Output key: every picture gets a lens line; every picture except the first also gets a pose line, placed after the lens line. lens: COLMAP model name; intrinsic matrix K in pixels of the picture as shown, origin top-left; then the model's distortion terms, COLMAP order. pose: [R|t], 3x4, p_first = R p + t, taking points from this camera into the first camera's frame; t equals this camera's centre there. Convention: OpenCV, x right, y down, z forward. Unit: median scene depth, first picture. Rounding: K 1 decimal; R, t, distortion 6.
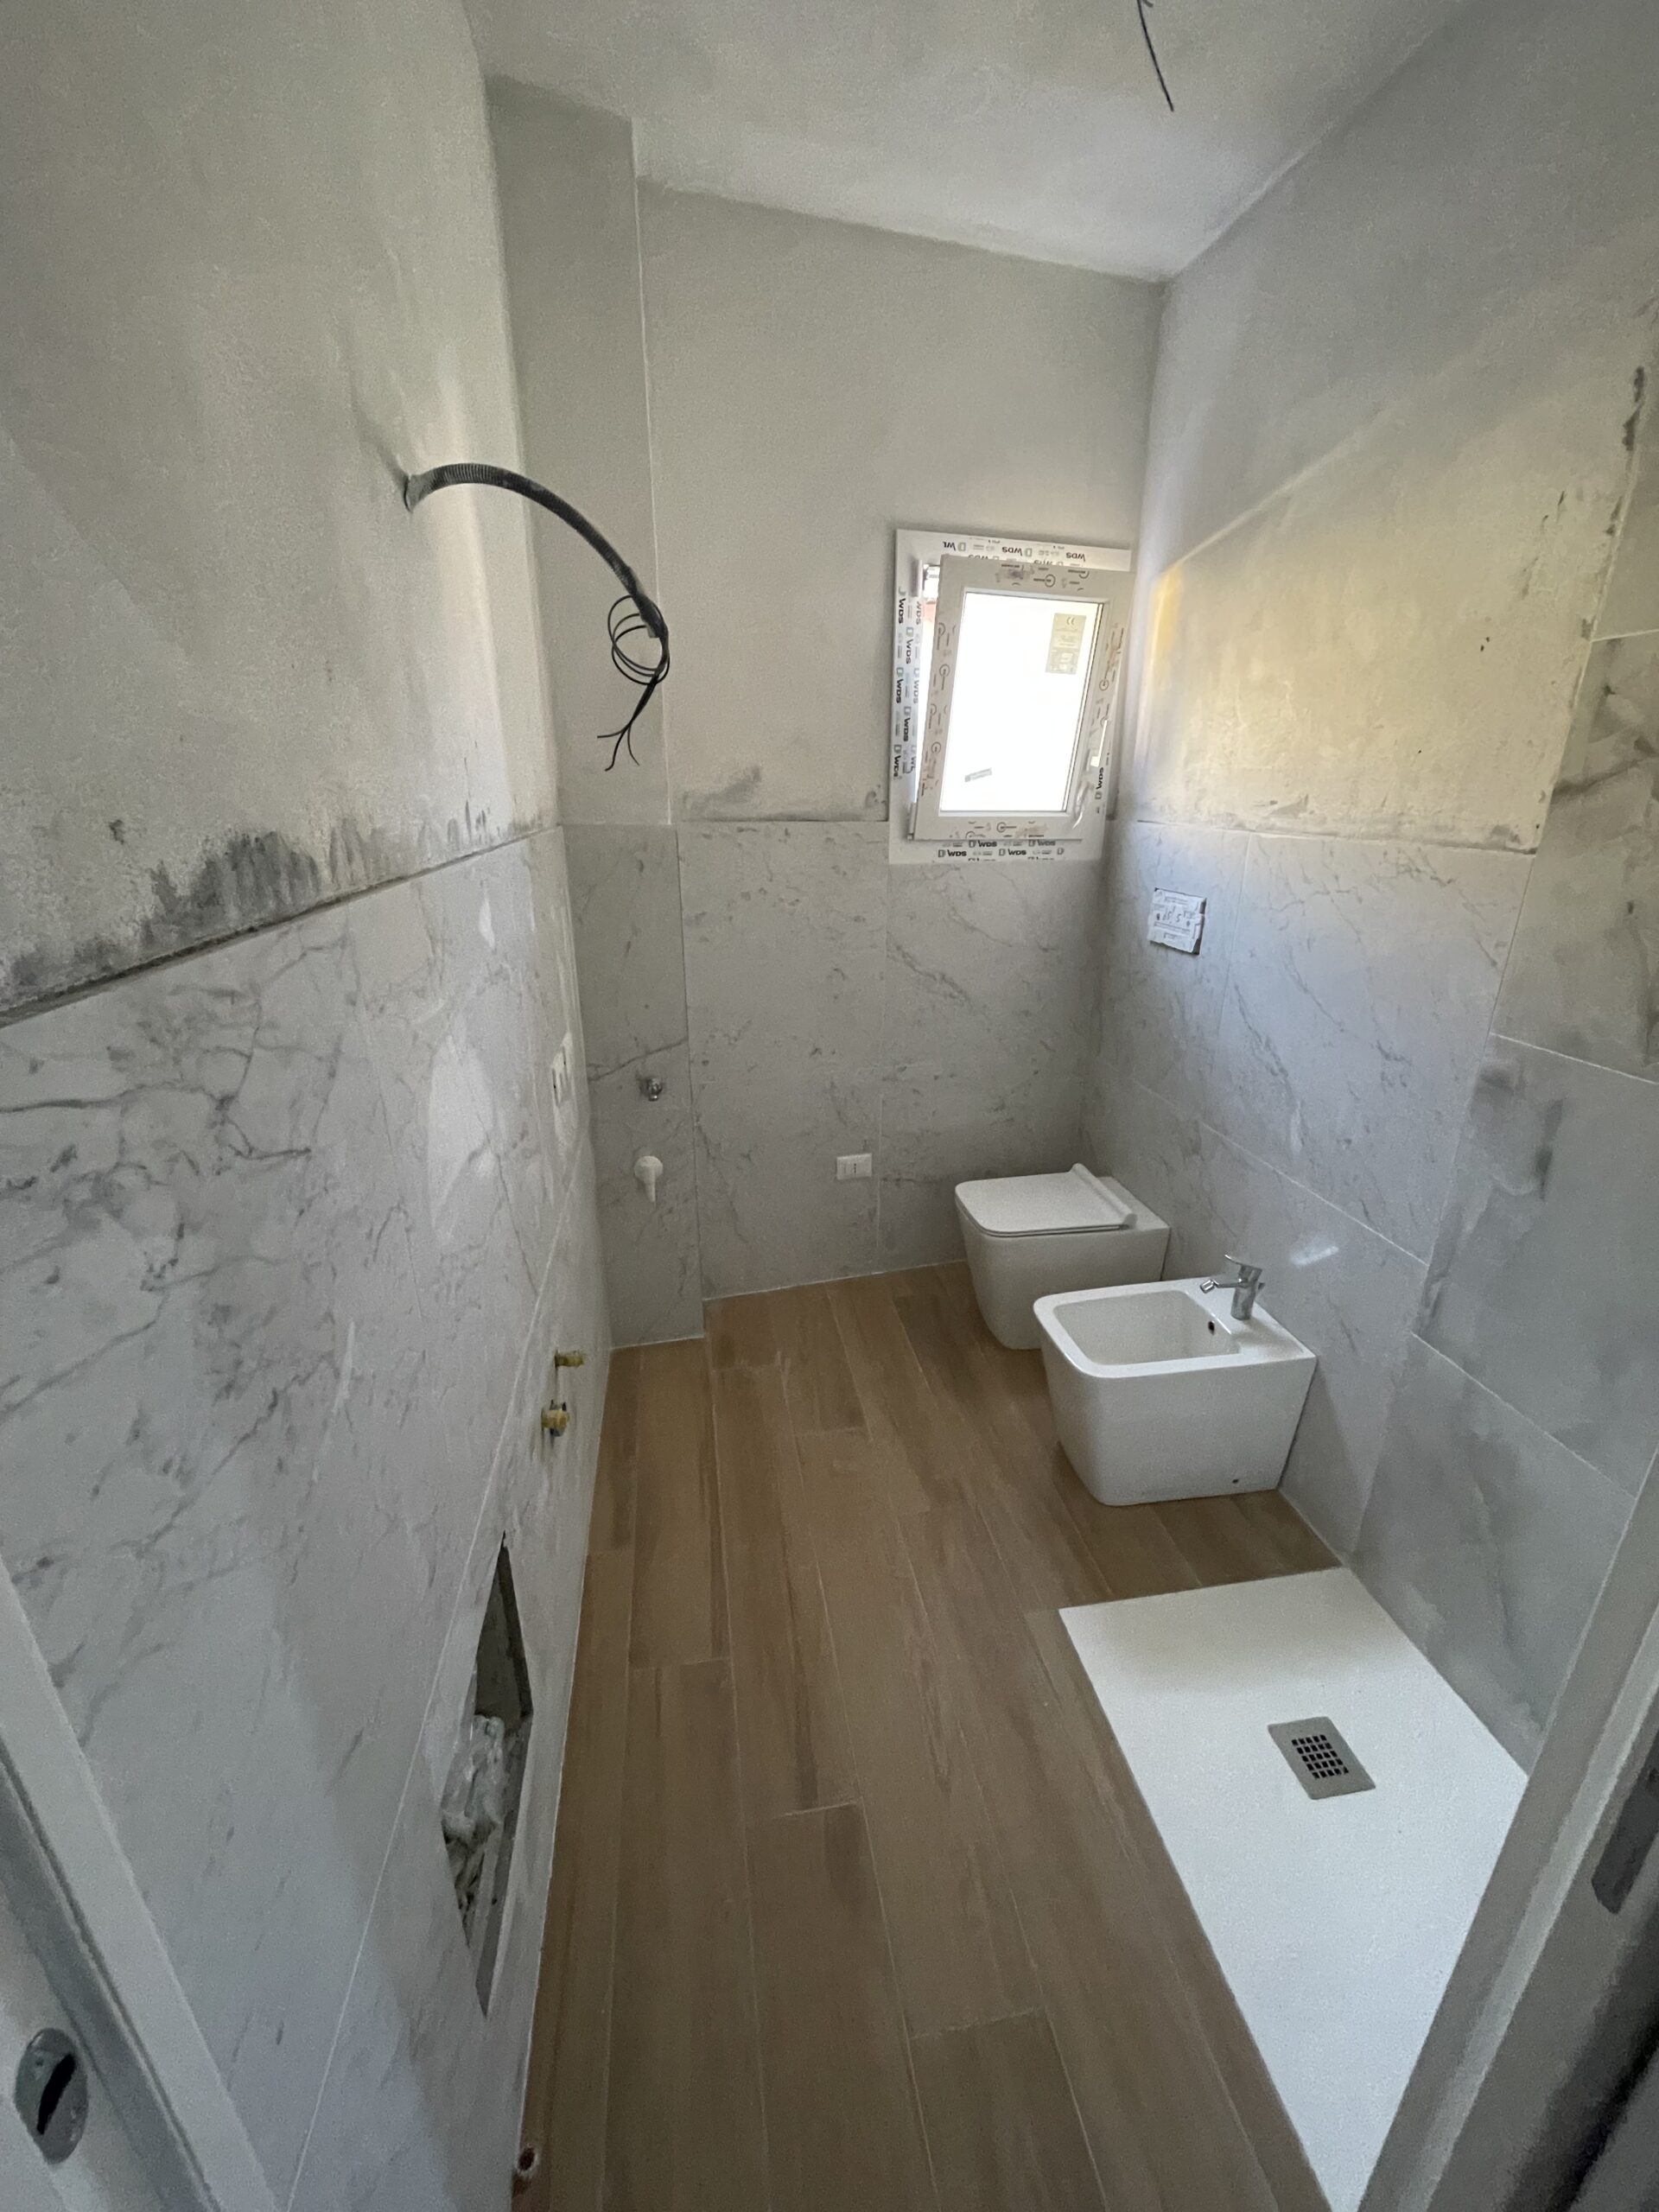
lens RADIAL K [[887.2, 0, 842.0], [0, 887.2, 1116.5], [0, 0, 1]] dist [-0.006937, 0.000268]
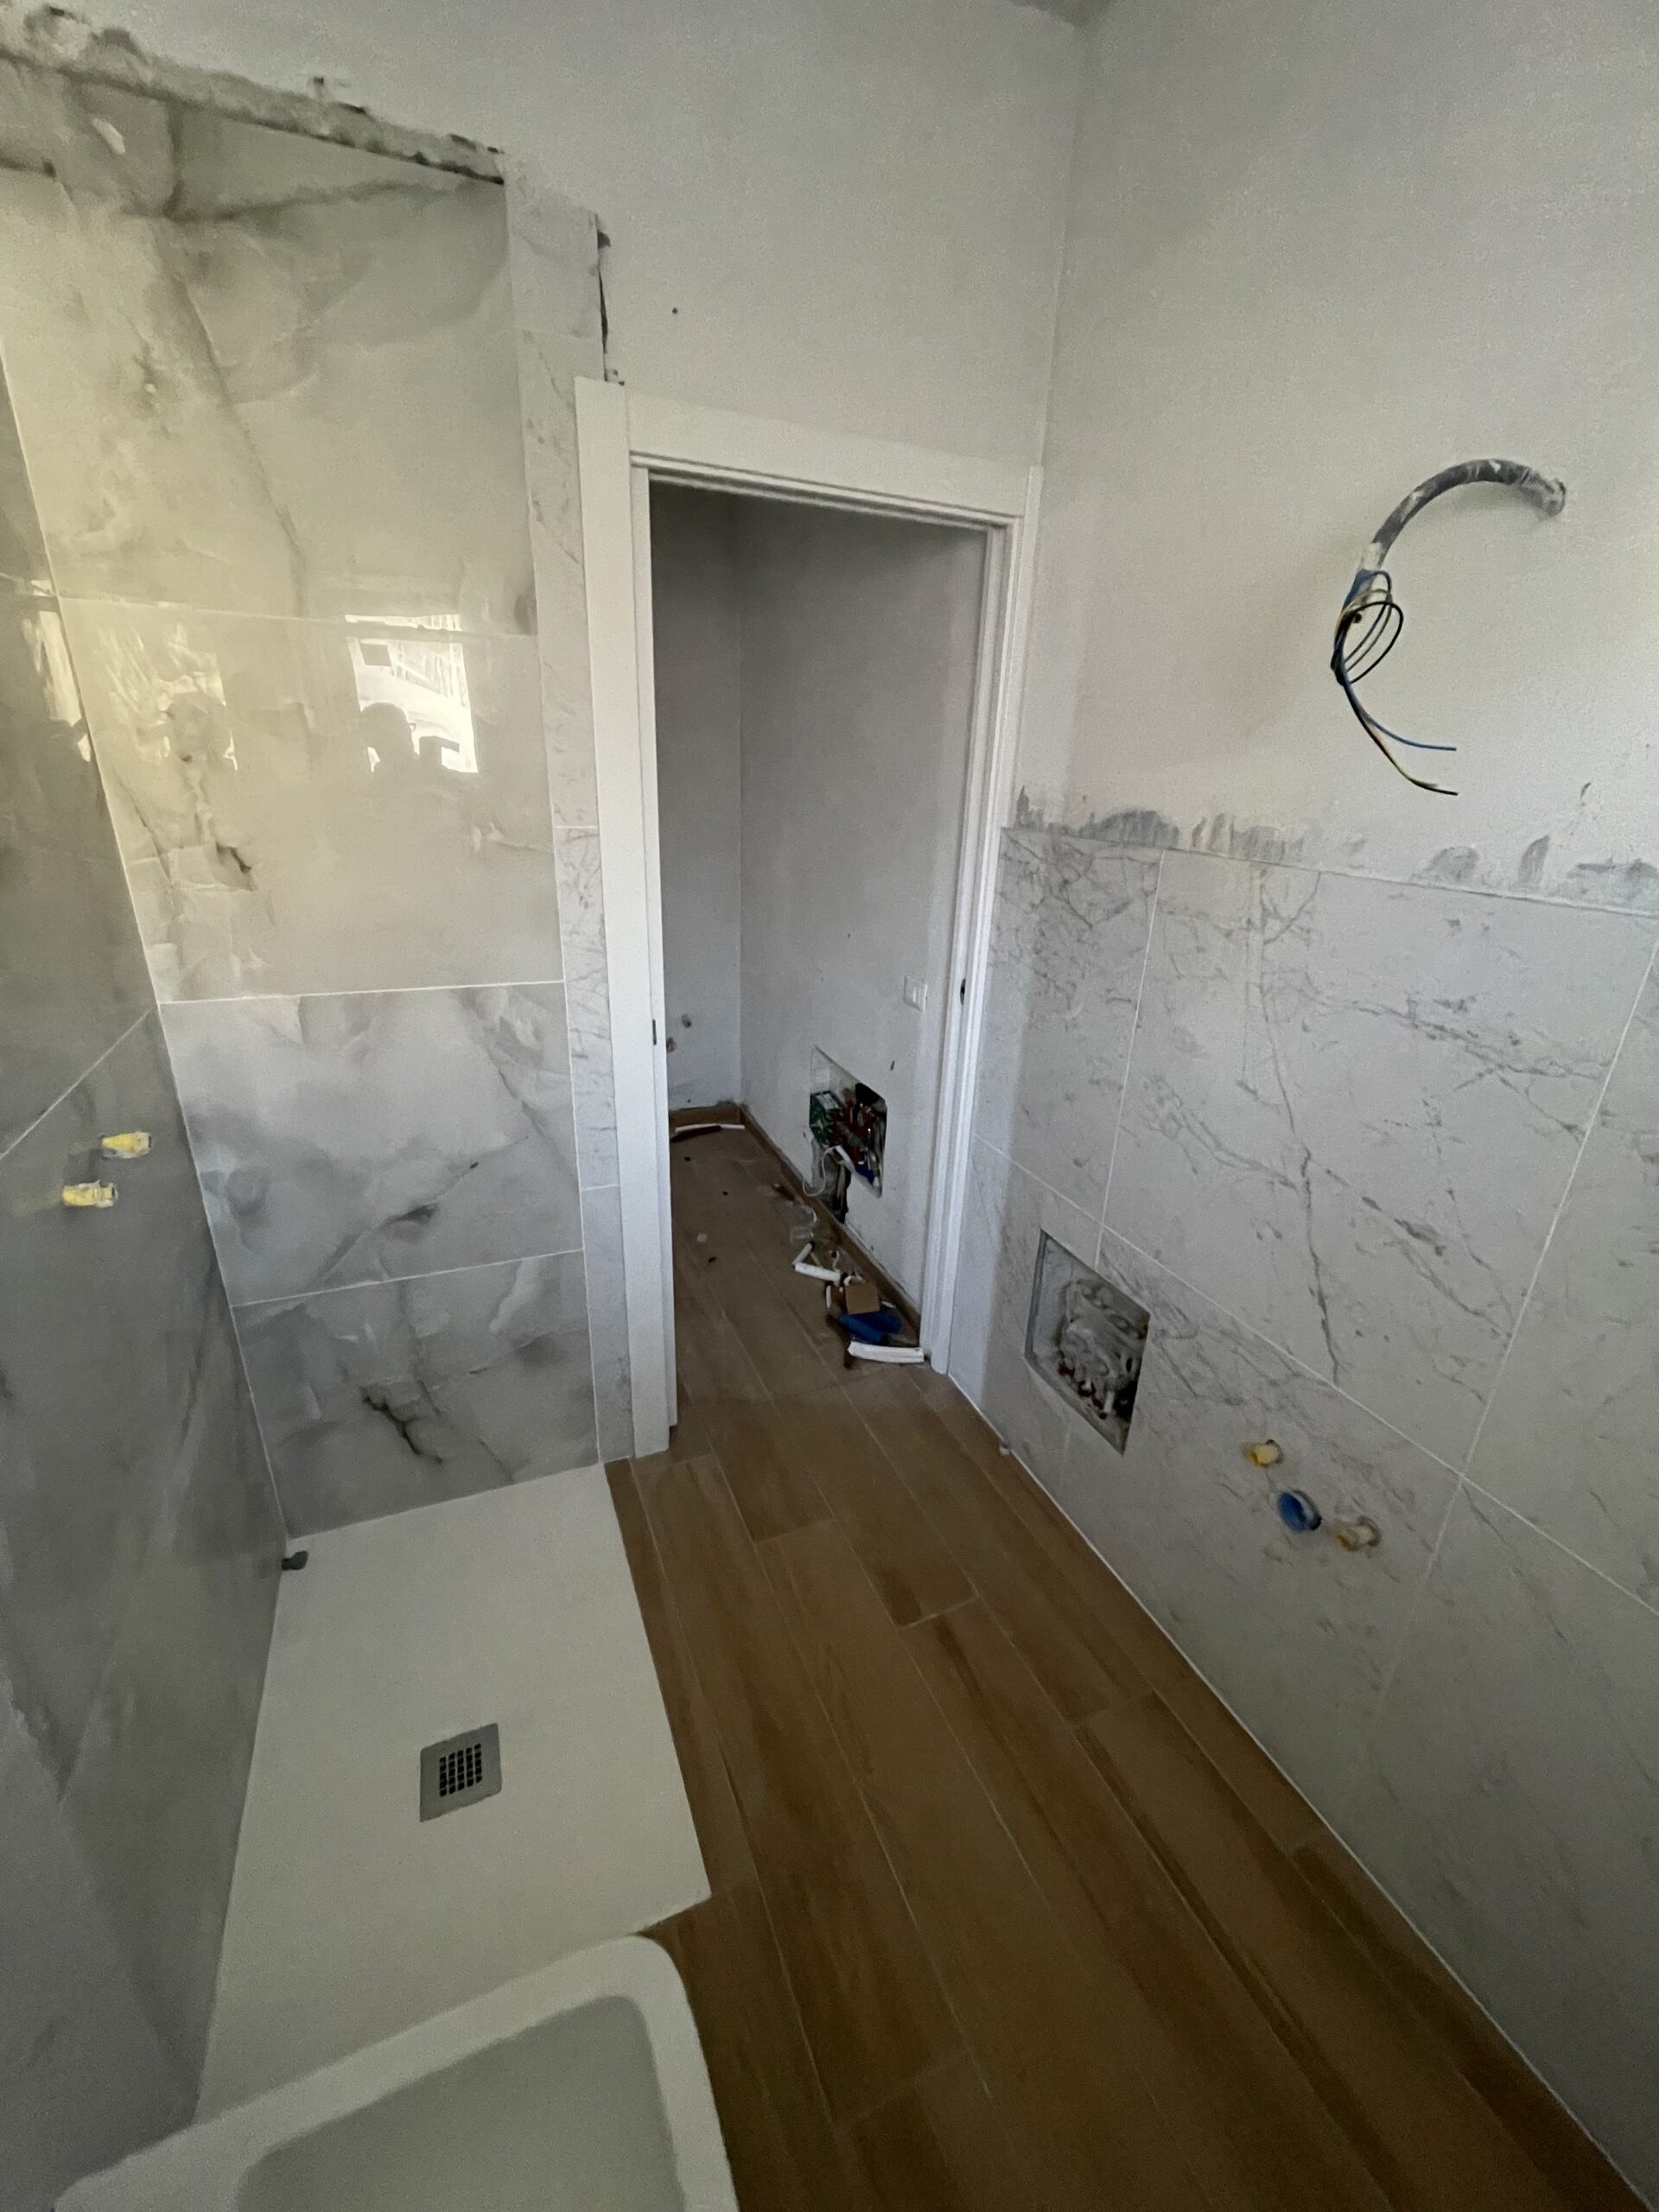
lens RADIAL K [[887.2, 0, 833.2], [0, 887.2, 1108.6], [0, 0, 1]] dist [-0.006937, 0.000268]
pose [[-0.975954, 0.044627, -0.213357, 0.681667], [-0.108782, 0.748494, 0.654158, -1.082931], [0.188890, 0.661638, -0.725642, 2.816267]]
